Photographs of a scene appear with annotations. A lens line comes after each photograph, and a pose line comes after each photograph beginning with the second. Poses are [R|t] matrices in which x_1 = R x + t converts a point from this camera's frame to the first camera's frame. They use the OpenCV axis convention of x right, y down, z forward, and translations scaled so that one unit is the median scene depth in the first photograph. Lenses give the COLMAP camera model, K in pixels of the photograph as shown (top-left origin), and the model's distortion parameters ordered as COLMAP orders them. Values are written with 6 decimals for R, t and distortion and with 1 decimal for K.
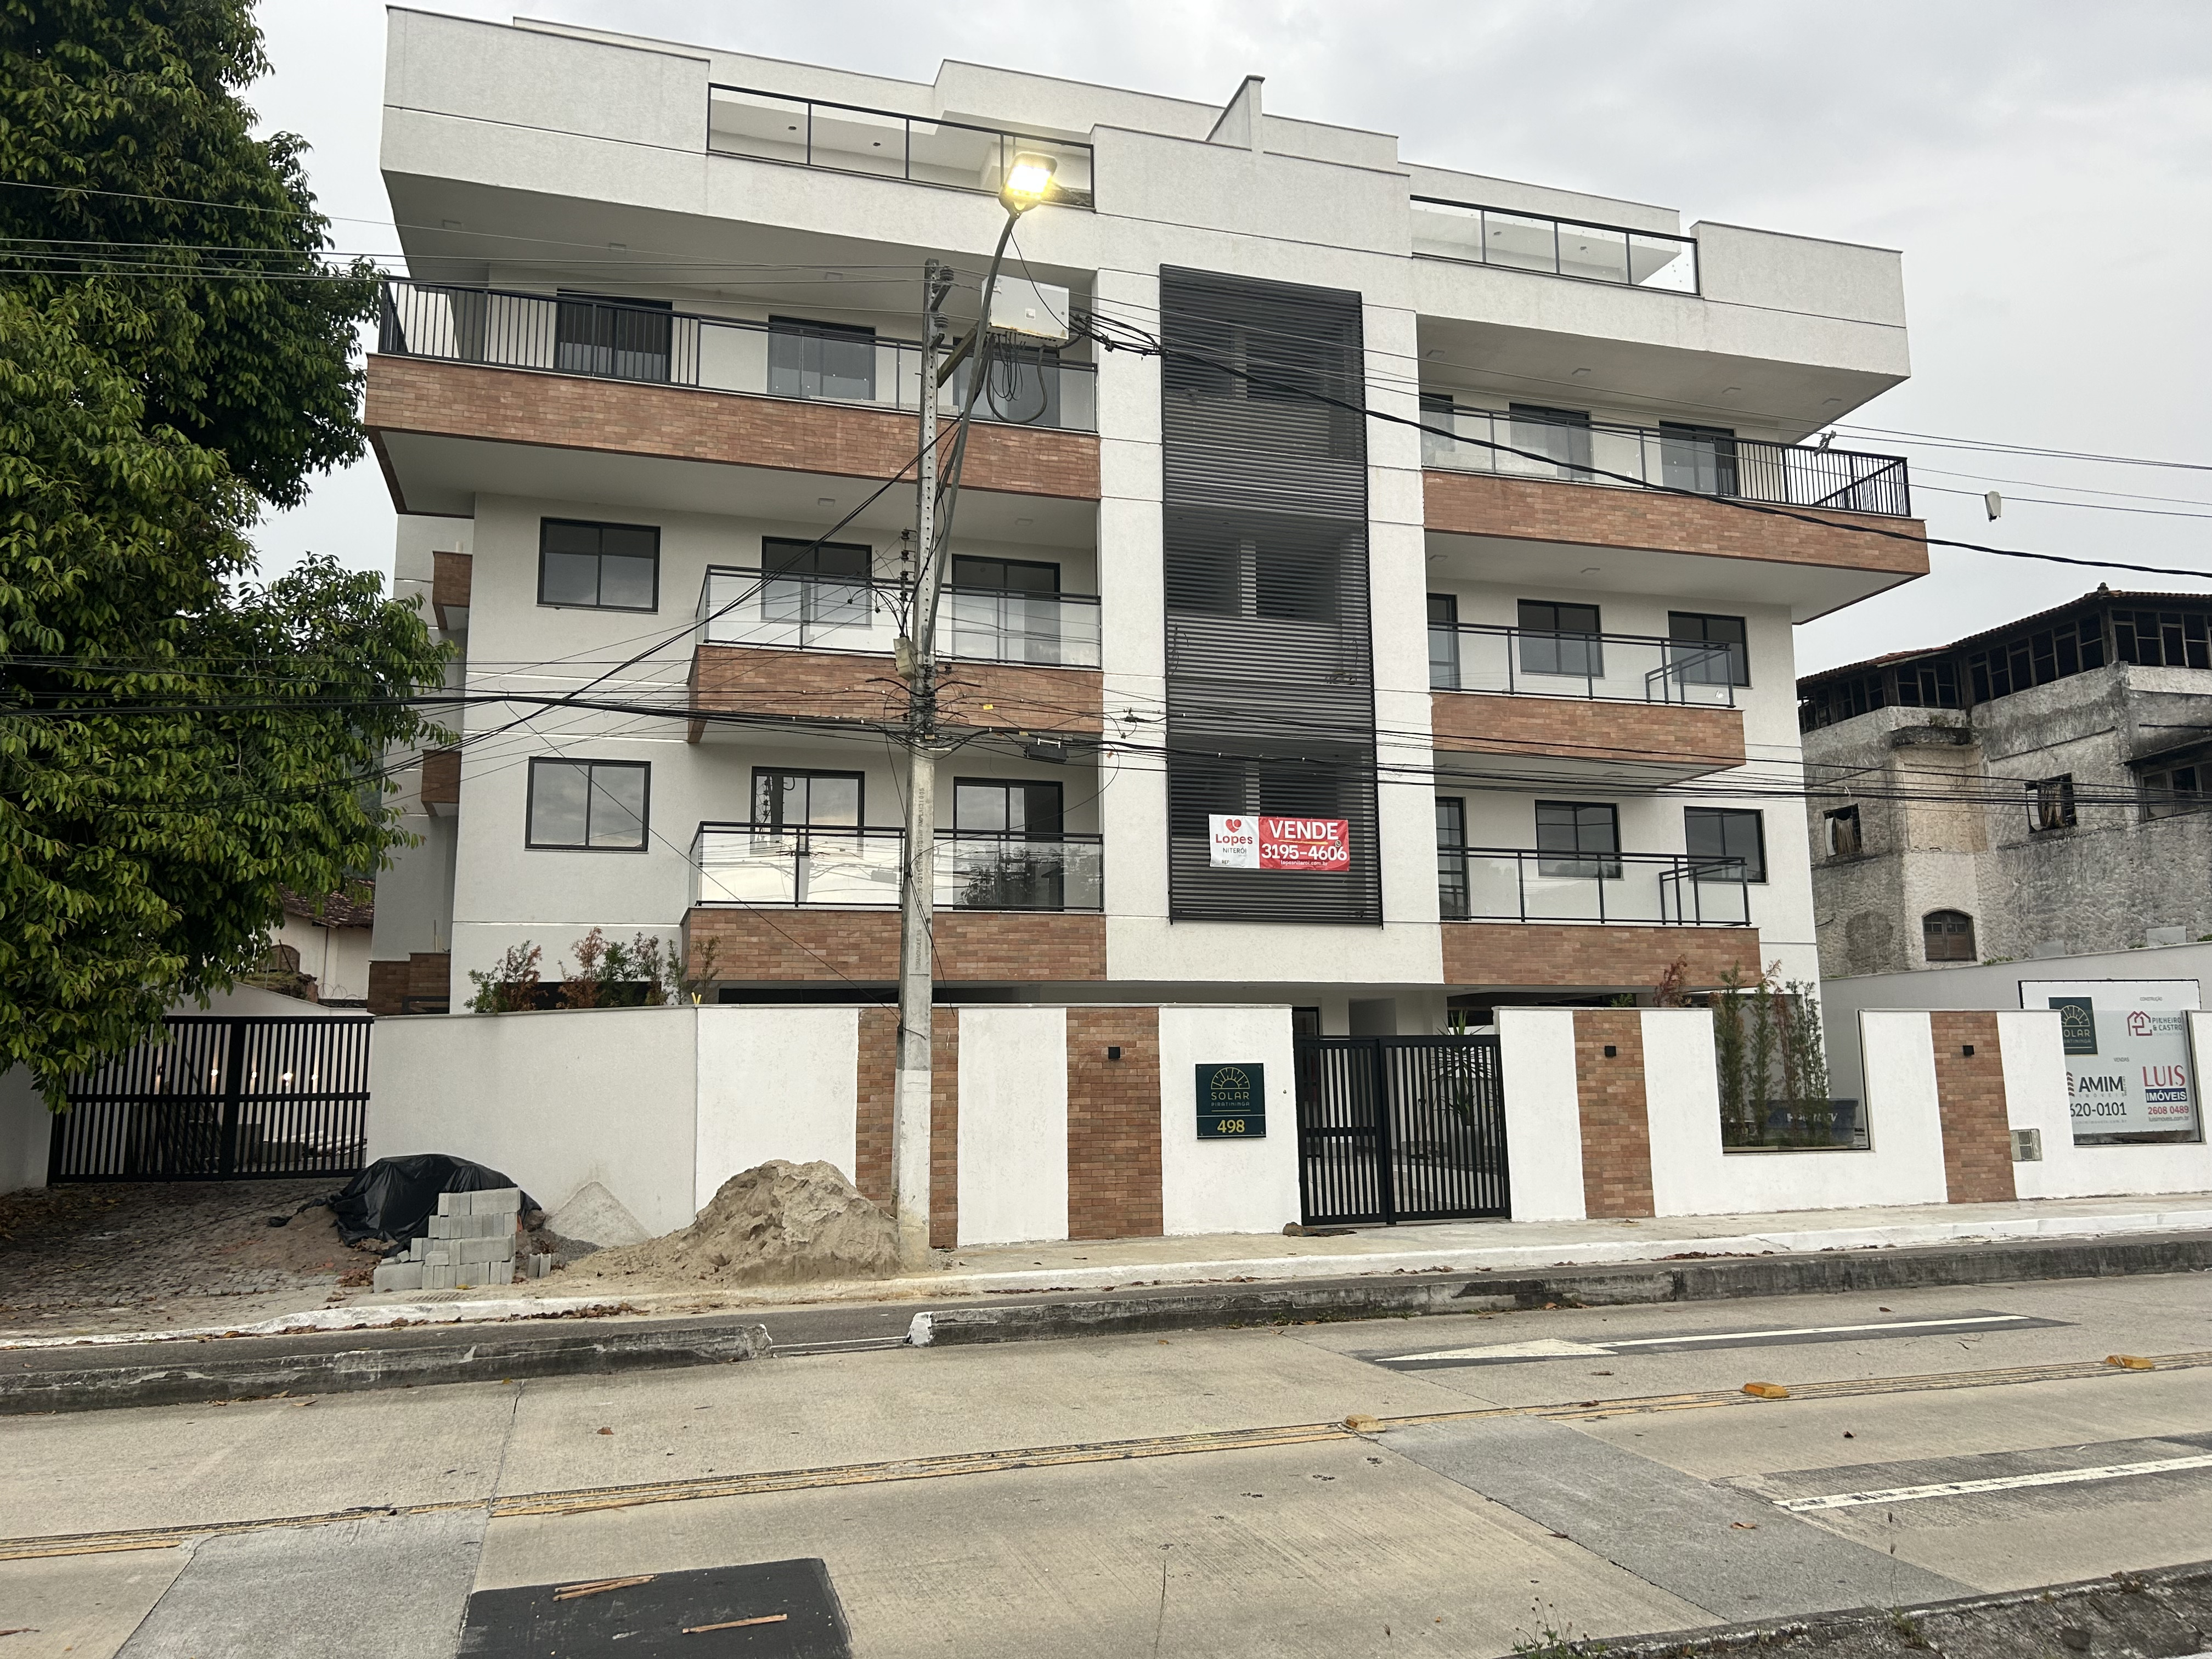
lens RADIAL K [[1632.6, 0, 1109.0], [0, 1632.6, 824.9], [0, 0, 1]] dist [0.002295, 0.001253]
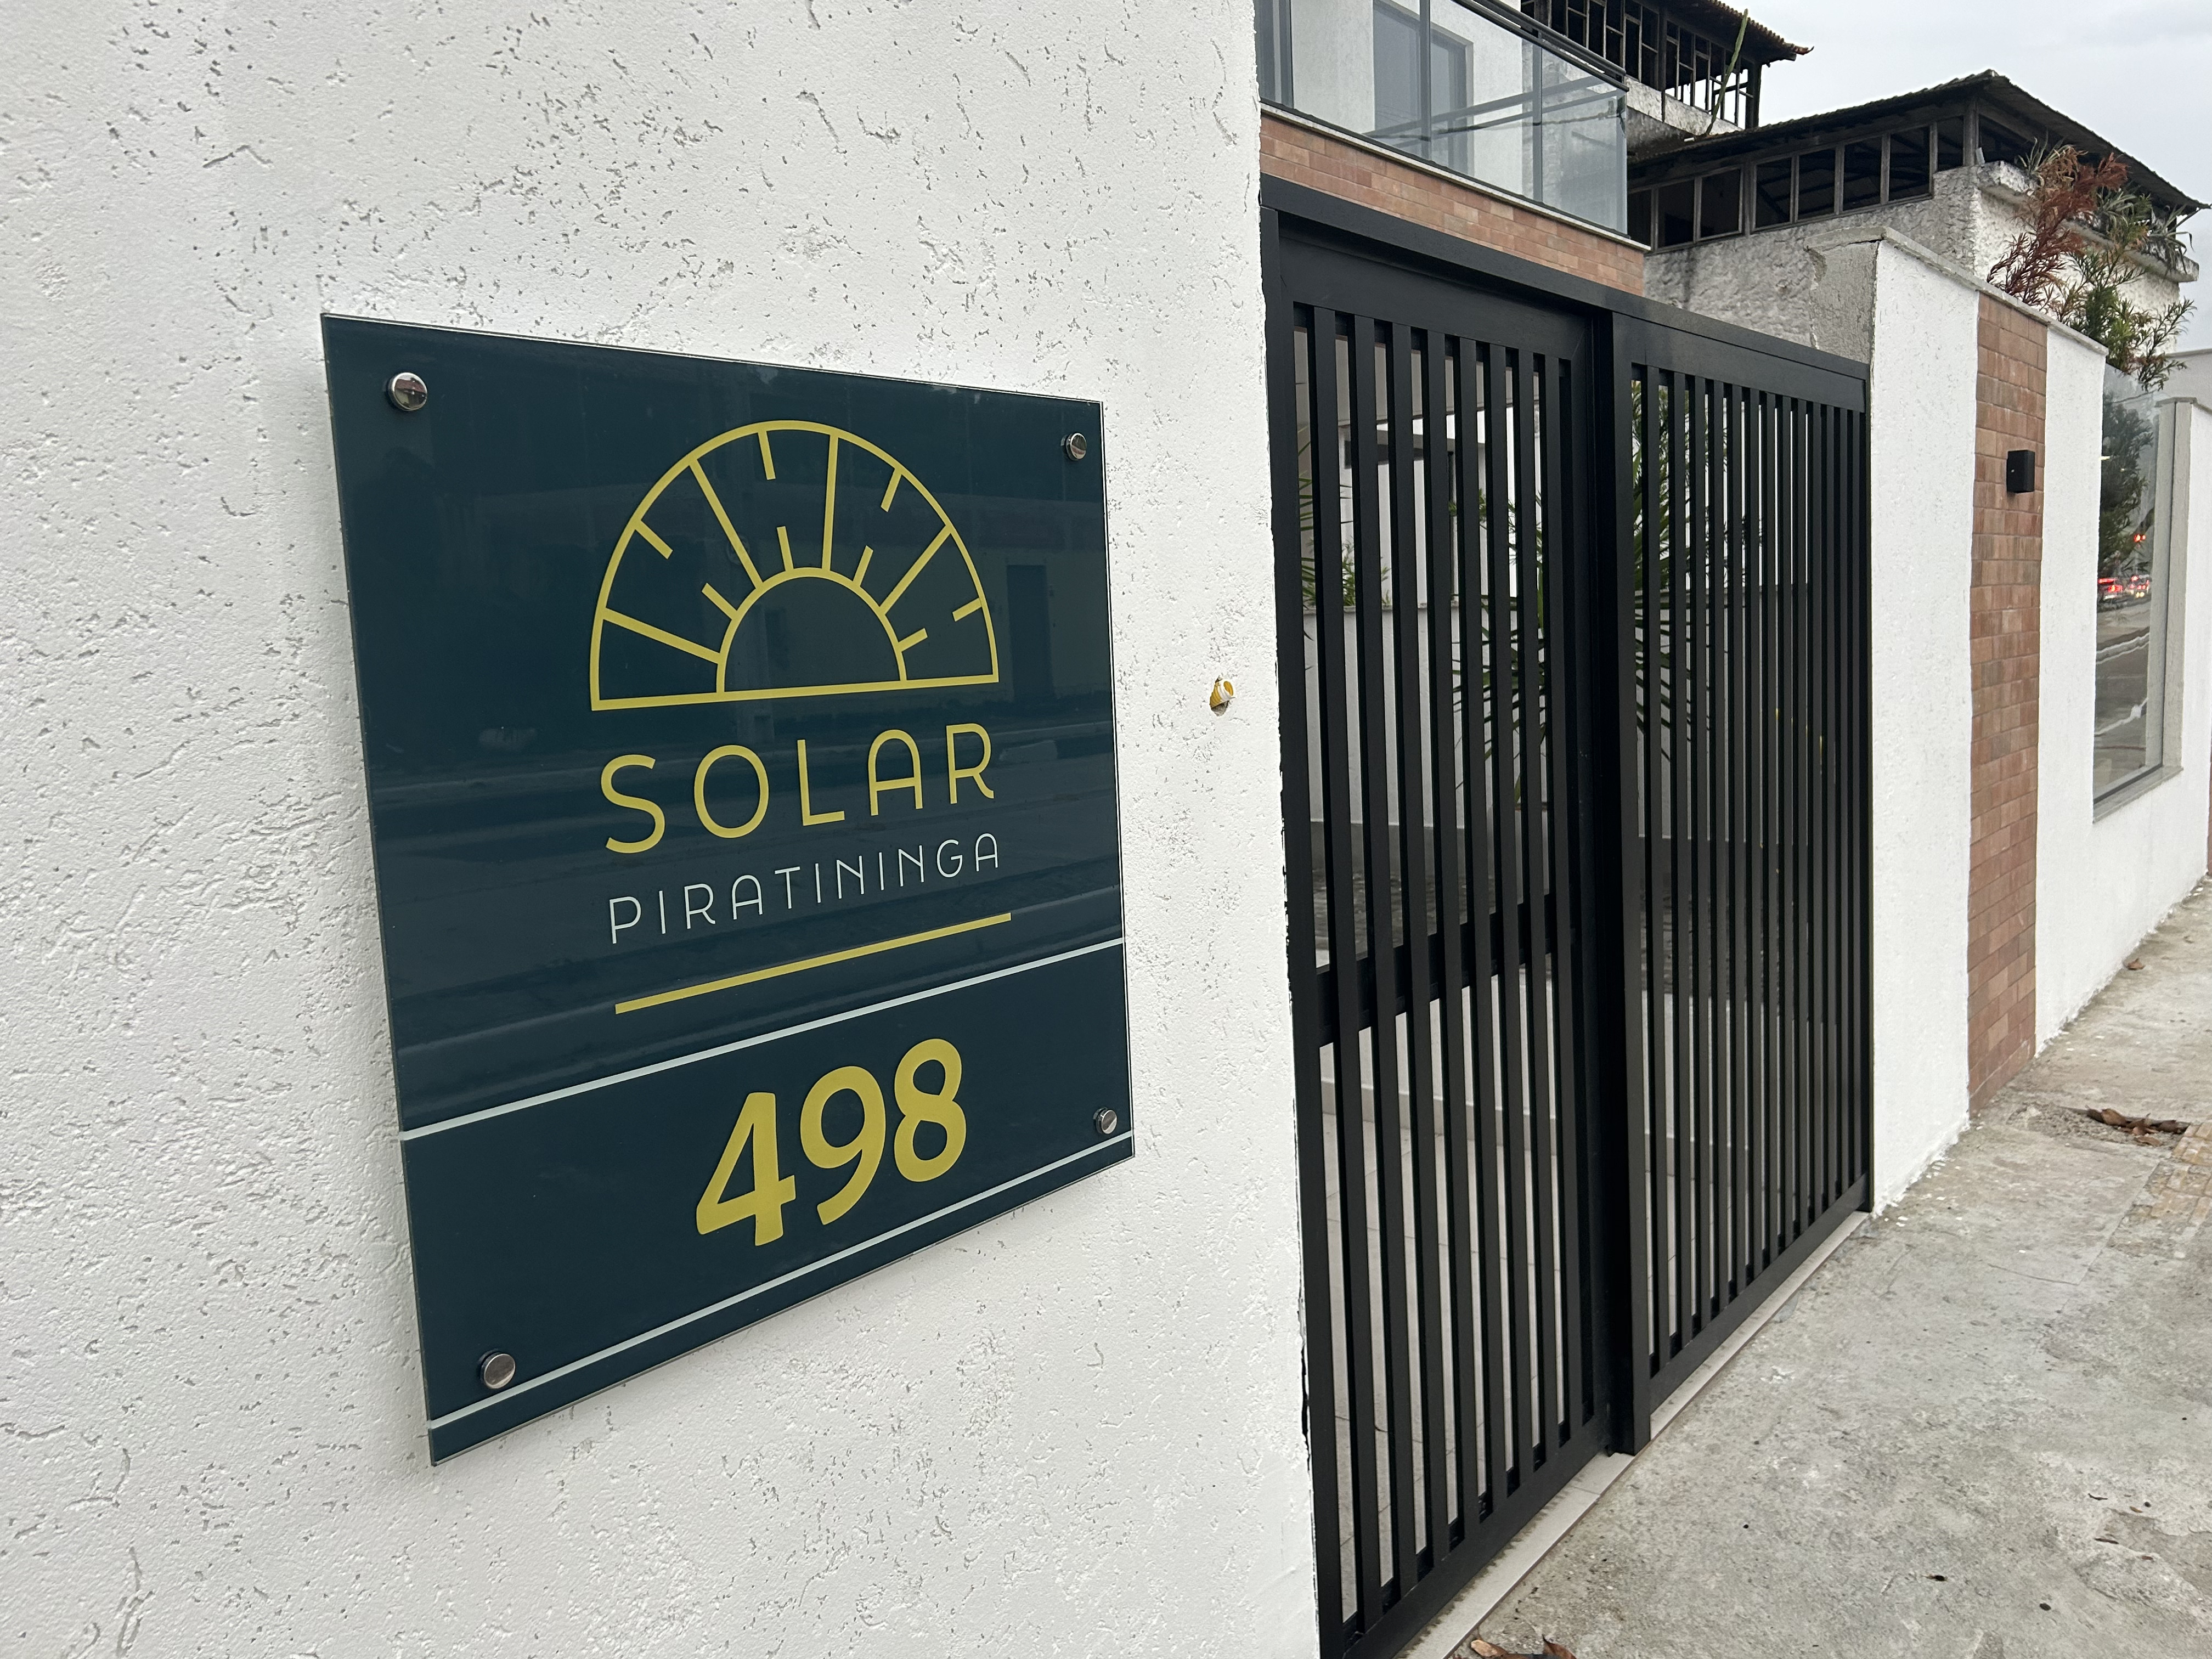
lens RADIAL K [[1632.6, 0, 1107.4], [0, 1632.6, 828.3], [0, 0, 1]] dist [0.002295, 0.001253]
pose [[0.835972, -0.095341, 0.540426, 0.041980], [-0.051655, 0.966749, 0.250456, 0.147012], [-0.546335, -0.237290, 0.803250, 0.925701]]
